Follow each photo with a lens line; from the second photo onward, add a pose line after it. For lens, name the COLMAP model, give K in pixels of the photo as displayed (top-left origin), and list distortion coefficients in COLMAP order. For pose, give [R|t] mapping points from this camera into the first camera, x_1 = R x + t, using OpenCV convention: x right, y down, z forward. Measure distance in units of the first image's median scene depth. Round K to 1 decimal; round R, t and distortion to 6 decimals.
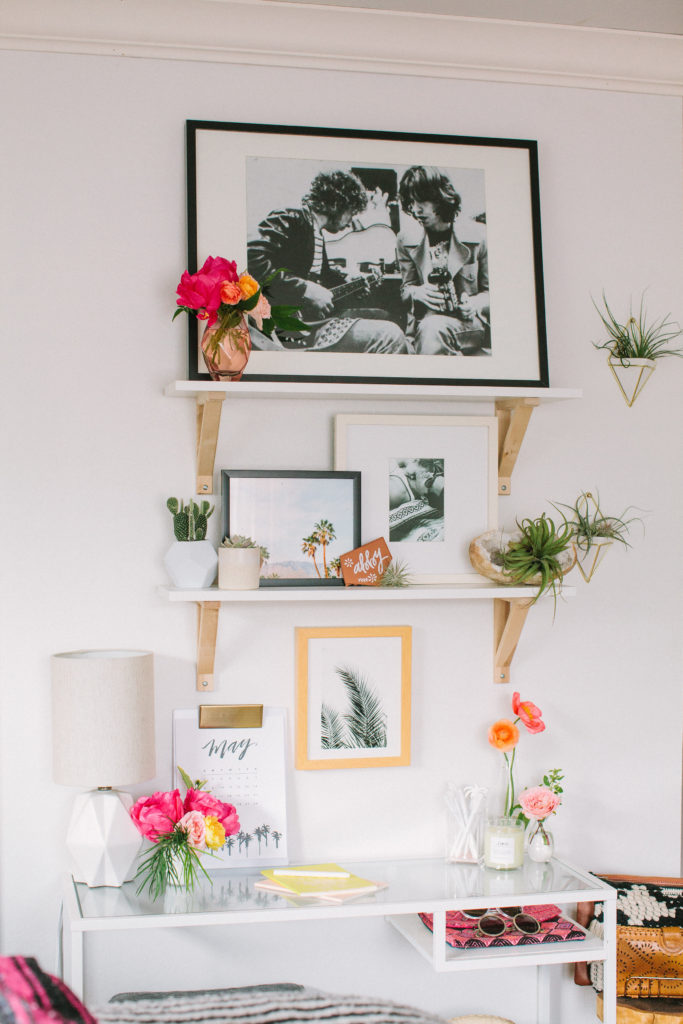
lens RADIAL K [[1510.2, 0, 341.5], [0, 1510.2, 512.0], [0, 0, 1]] dist [-0.169231, 0.190431]
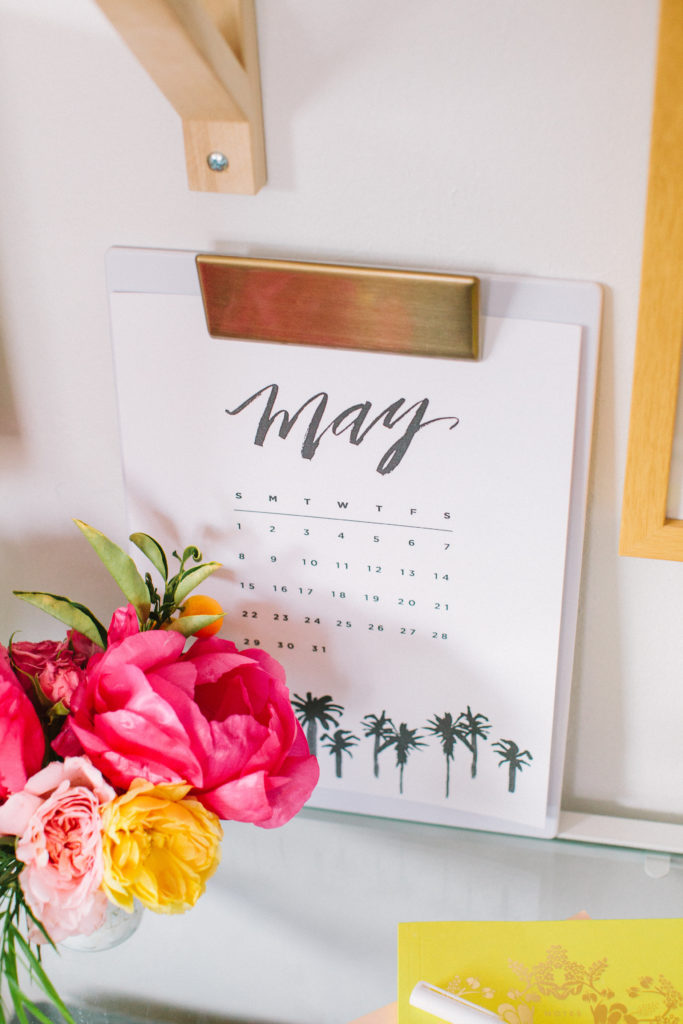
lens RADIAL K [[1508.3, 0, 341.5], [0, 1508.3, 512.0], [0, 0, 1]] dist [-0.235593, 0.031836]
pose [[0.908421, 0.213227, -0.359591, 0.013648], [0.030624, 0.823897, 0.565912, 0.034781], [0.416934, -0.525098, 0.741915, 0.819810]]
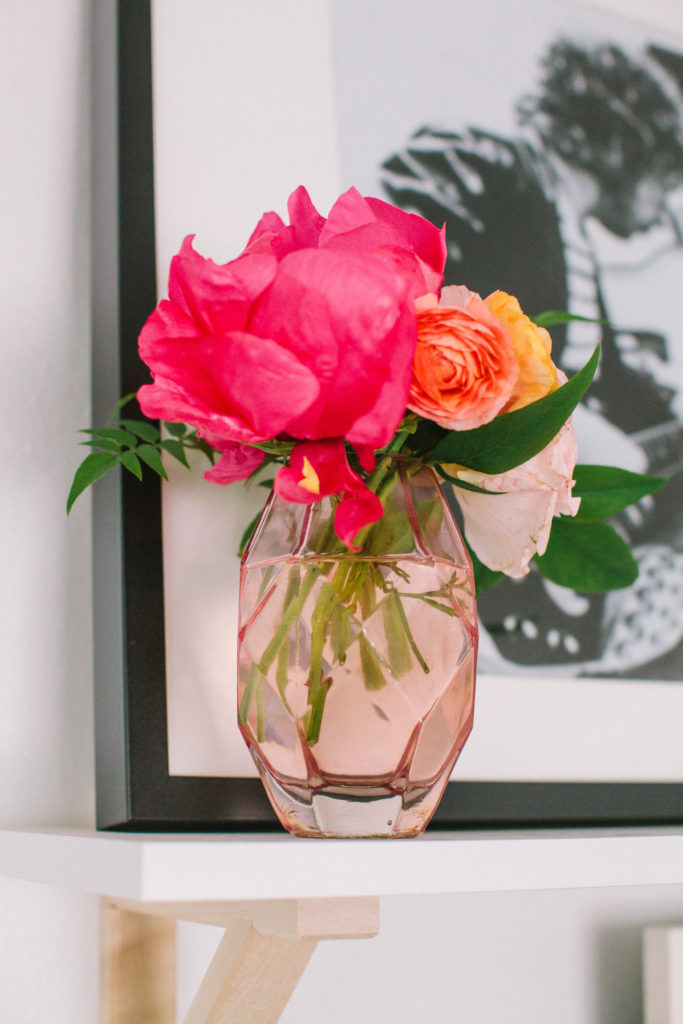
lens RADIAL K [[1510.2, 0, 341.5], [0, 1510.2, 512.0], [0, 0, 1]] dist [-0.169231, 0.190431]
pose [[0.958764, 0.052265, 0.279358, -0.126830], [0.002695, 0.981229, -0.192828, -0.085264], [-0.284192, 0.185629, 0.940626, 0.768999]]
